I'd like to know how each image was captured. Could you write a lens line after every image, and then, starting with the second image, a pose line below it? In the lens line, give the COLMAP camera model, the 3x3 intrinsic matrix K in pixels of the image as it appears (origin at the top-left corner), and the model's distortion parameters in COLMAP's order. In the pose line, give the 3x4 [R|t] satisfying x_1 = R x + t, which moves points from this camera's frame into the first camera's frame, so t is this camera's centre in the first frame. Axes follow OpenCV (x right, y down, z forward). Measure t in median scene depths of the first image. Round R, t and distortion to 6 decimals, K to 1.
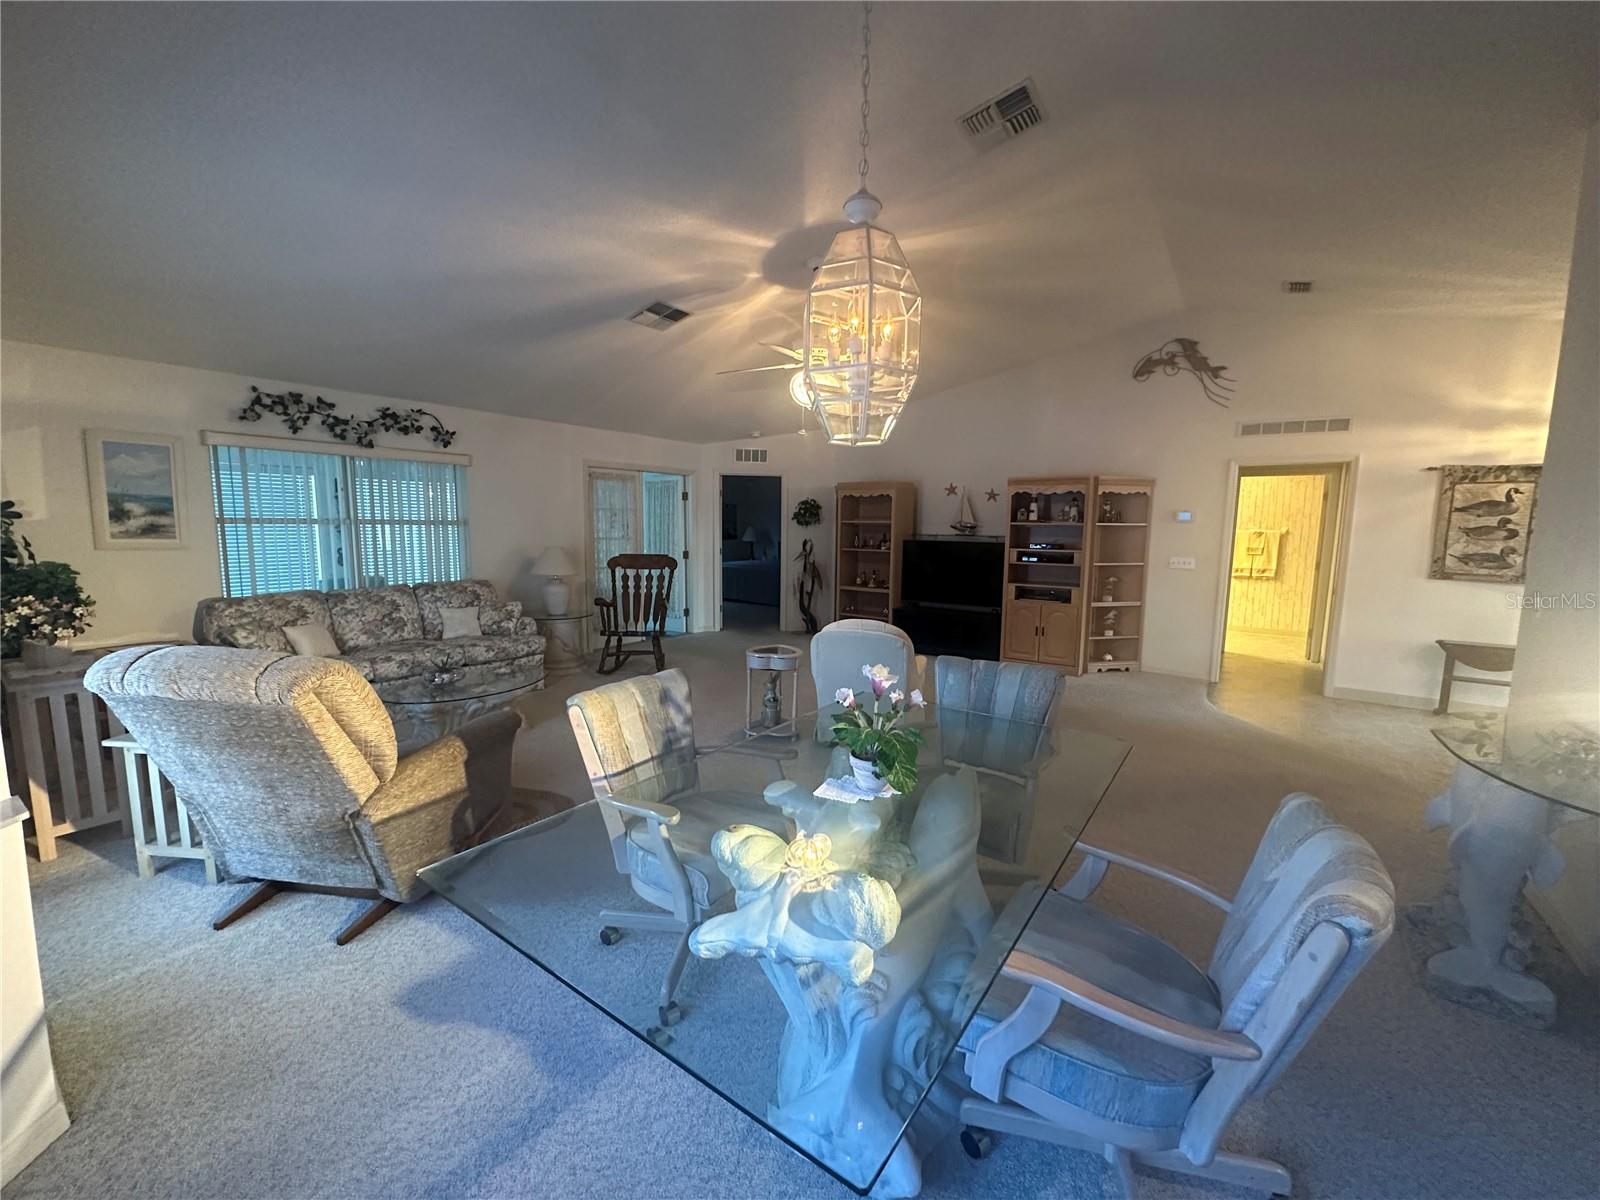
lens RADIAL K [[644.2, 0, 798.8], [0, 644.2, 600.5], [0, 0, 1]] dist [0.001435, 0.000065]
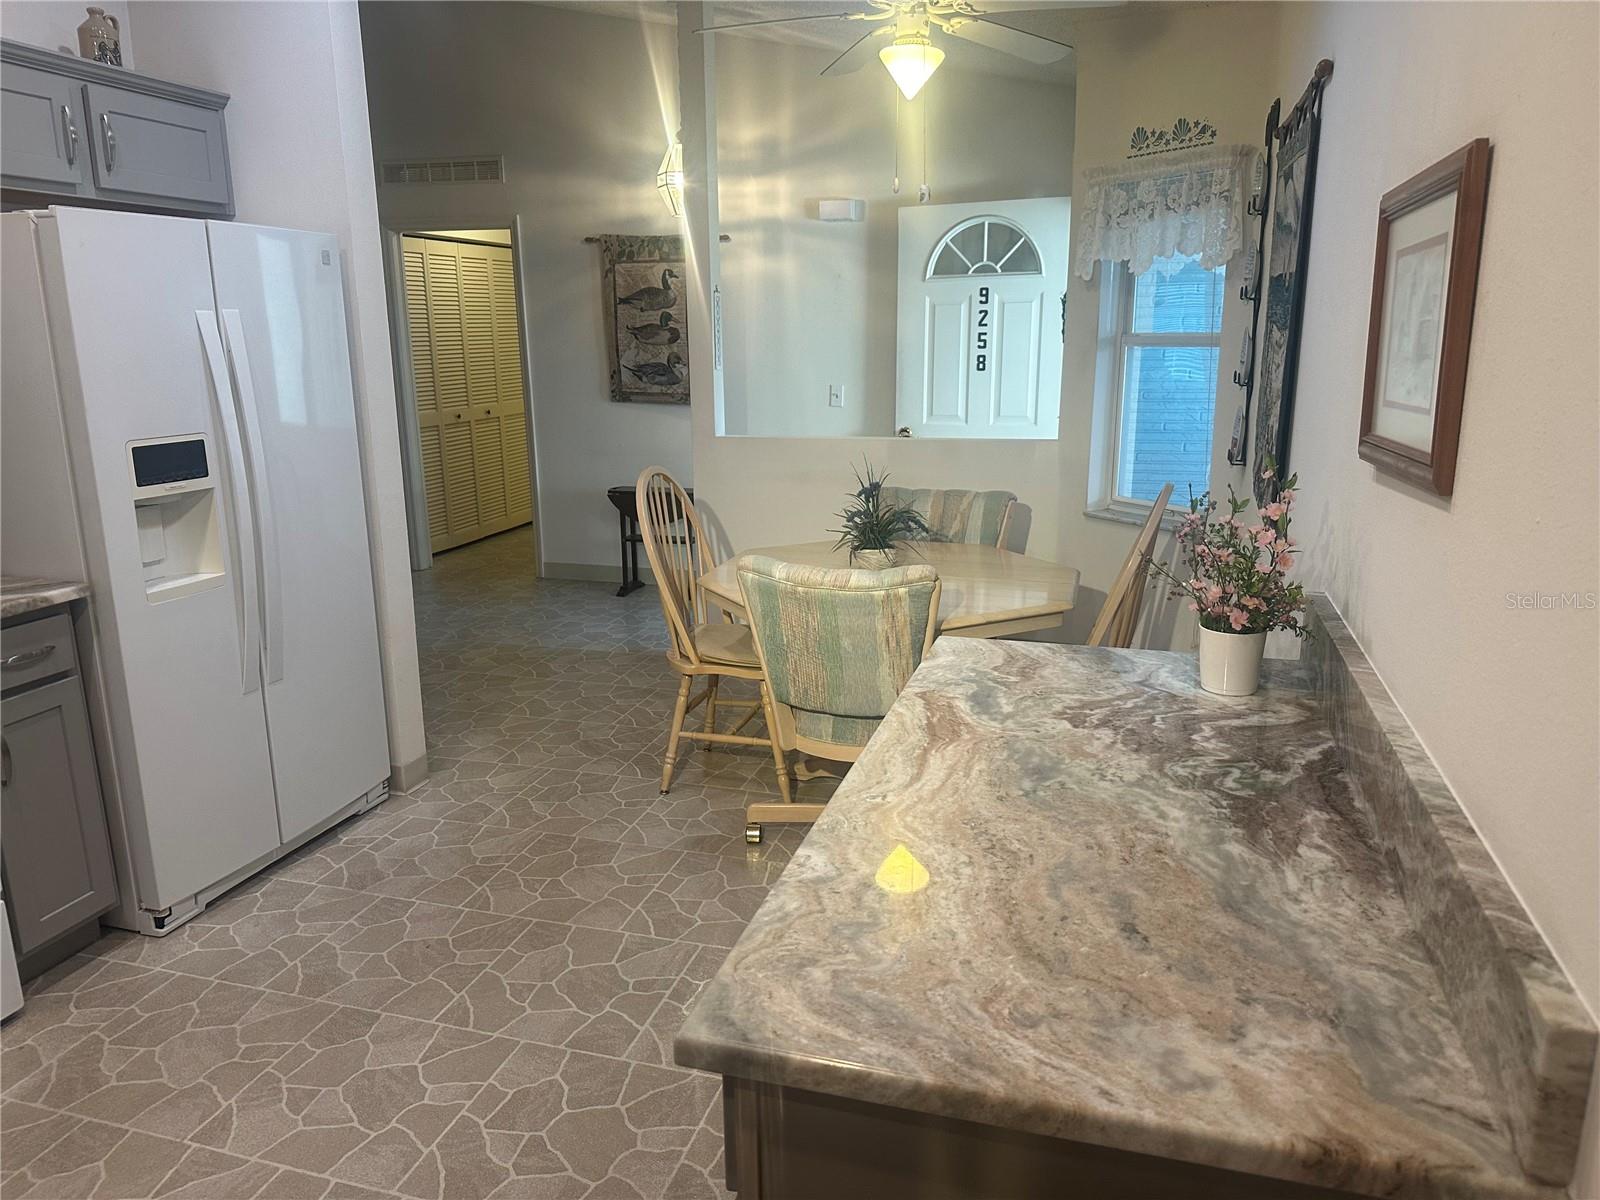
lens RADIAL K [[1127.3, 0, 802.8], [0, 1127.3, 607.9], [0, 0, 1]] dist [0.055732, -0.001722]
pose [[0.948485, -0.097880, 0.301324, 0.771935], [0.058063, 0.988674, 0.138390, 0.030521], [-0.311457, -0.113766, 0.943426, -0.262776]]
